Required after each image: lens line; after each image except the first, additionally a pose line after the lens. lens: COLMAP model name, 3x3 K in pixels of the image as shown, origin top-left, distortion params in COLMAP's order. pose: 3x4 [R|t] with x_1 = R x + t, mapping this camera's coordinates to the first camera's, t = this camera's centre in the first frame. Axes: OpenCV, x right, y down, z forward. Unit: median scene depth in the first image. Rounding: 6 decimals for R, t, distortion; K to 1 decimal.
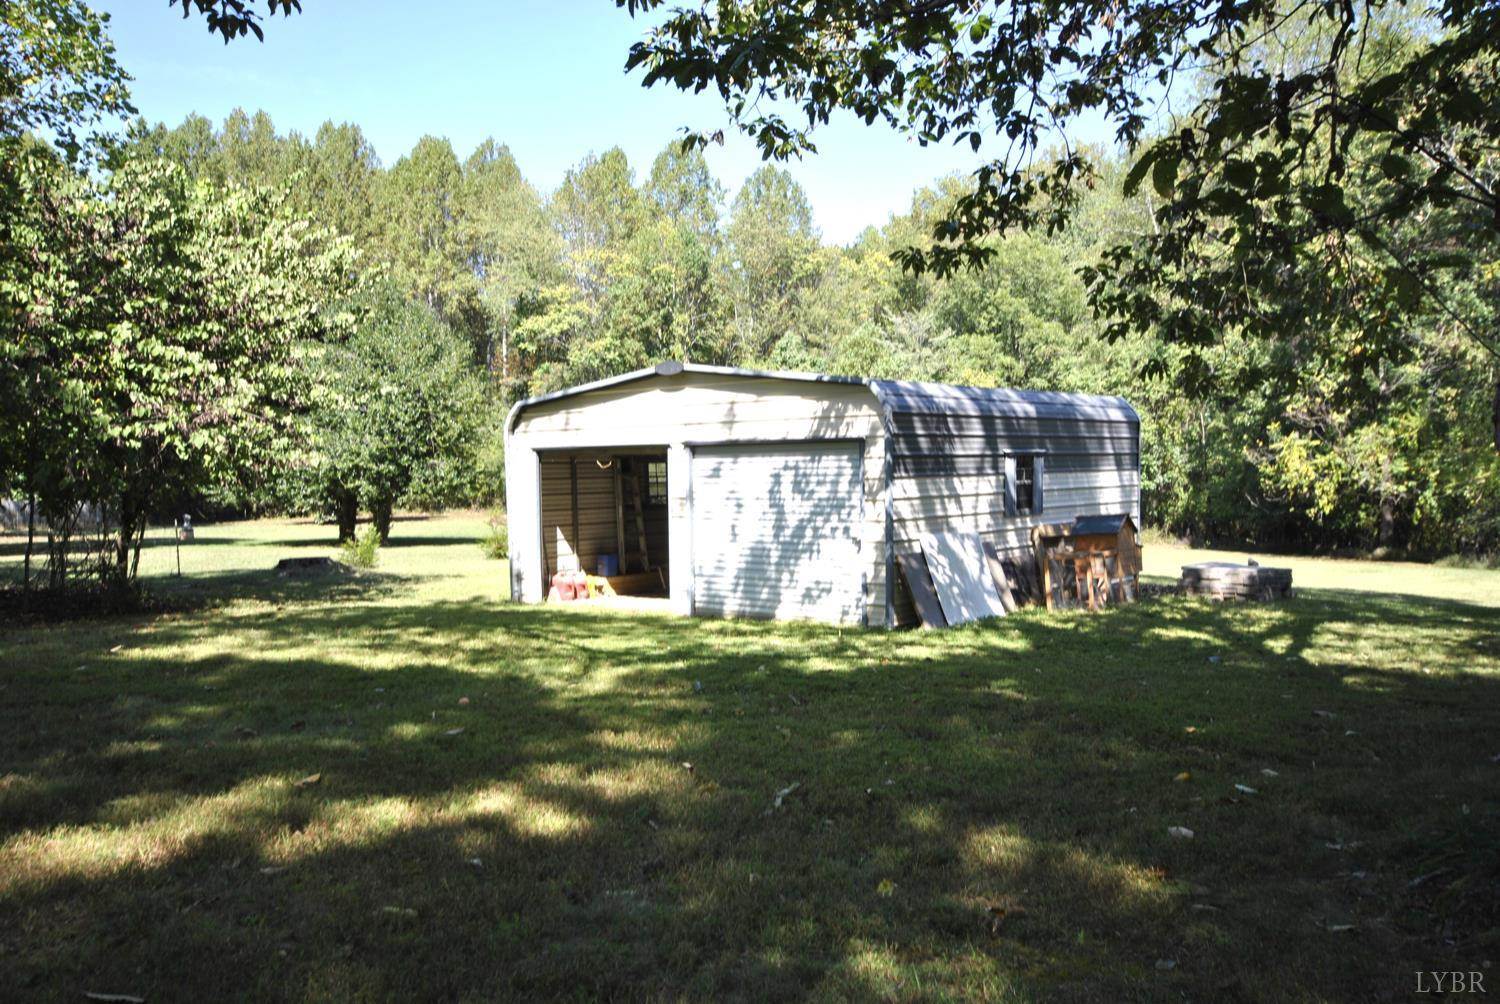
lens RADIAL K [[1312.3, 0, 752.0], [0, 1312.3, 498.9], [0, 0, 1]] dist [0.001192, 0.000822]
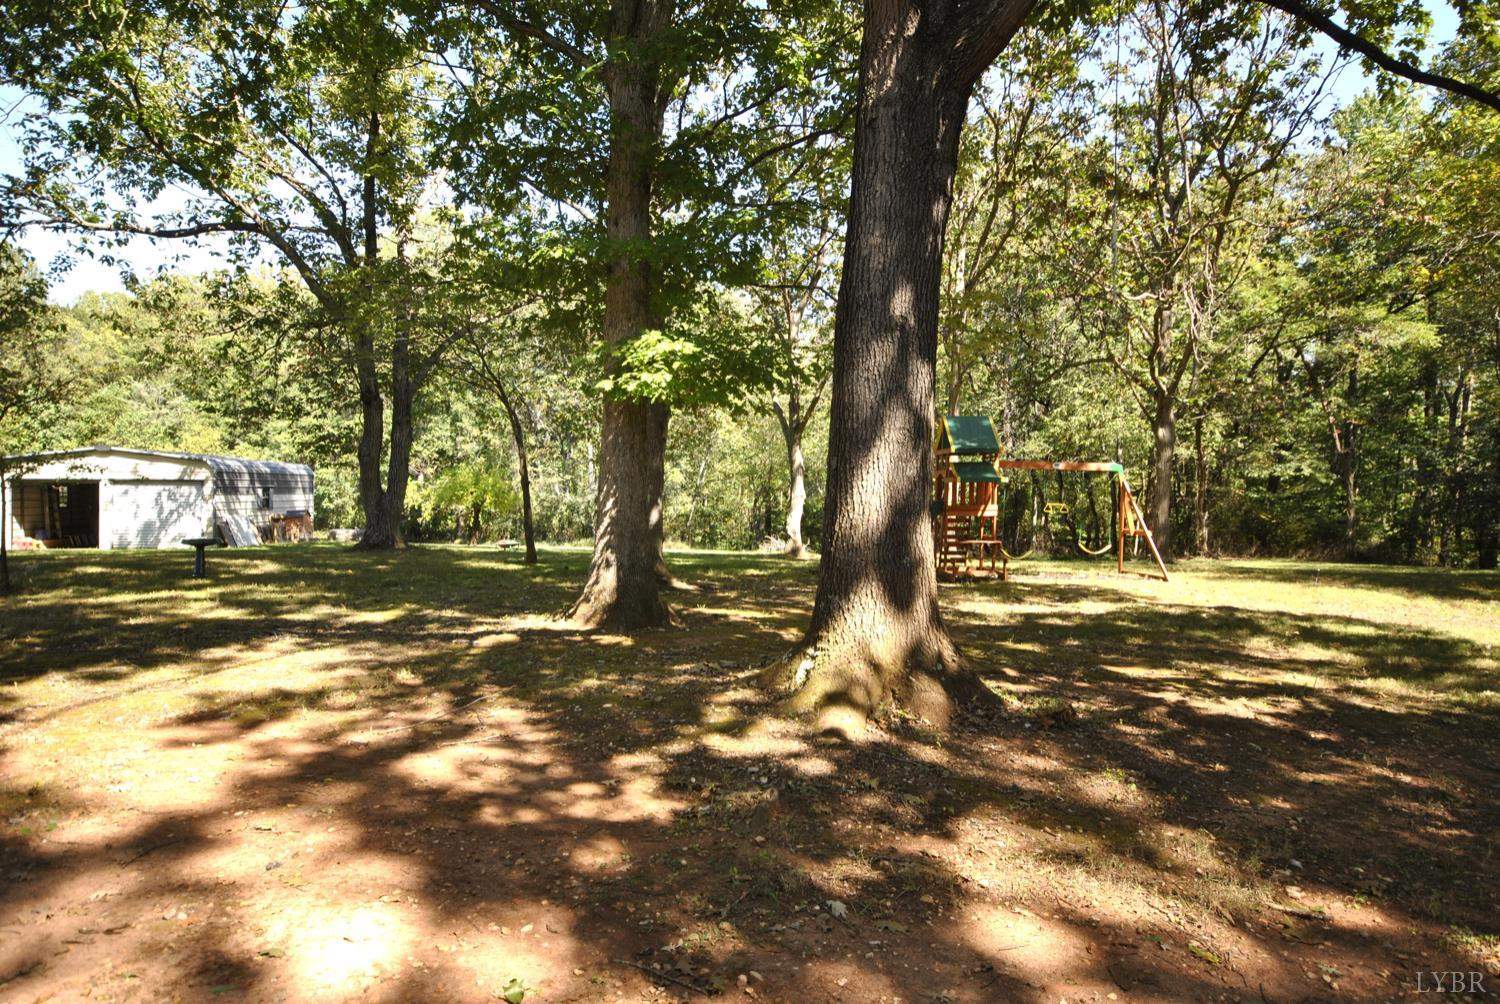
lens RADIAL K [[908.4, 0, 754.9], [0, 908.4, 500.0], [0, 0, 1]] dist [0.010109, 0.002412]
pose [[0.749471, 0.012599, 0.661917, -0.284793], [0.001034, 0.999795, -0.020201, 0.032352], [-0.662036, 0.015824, 0.749305, -1.093269]]
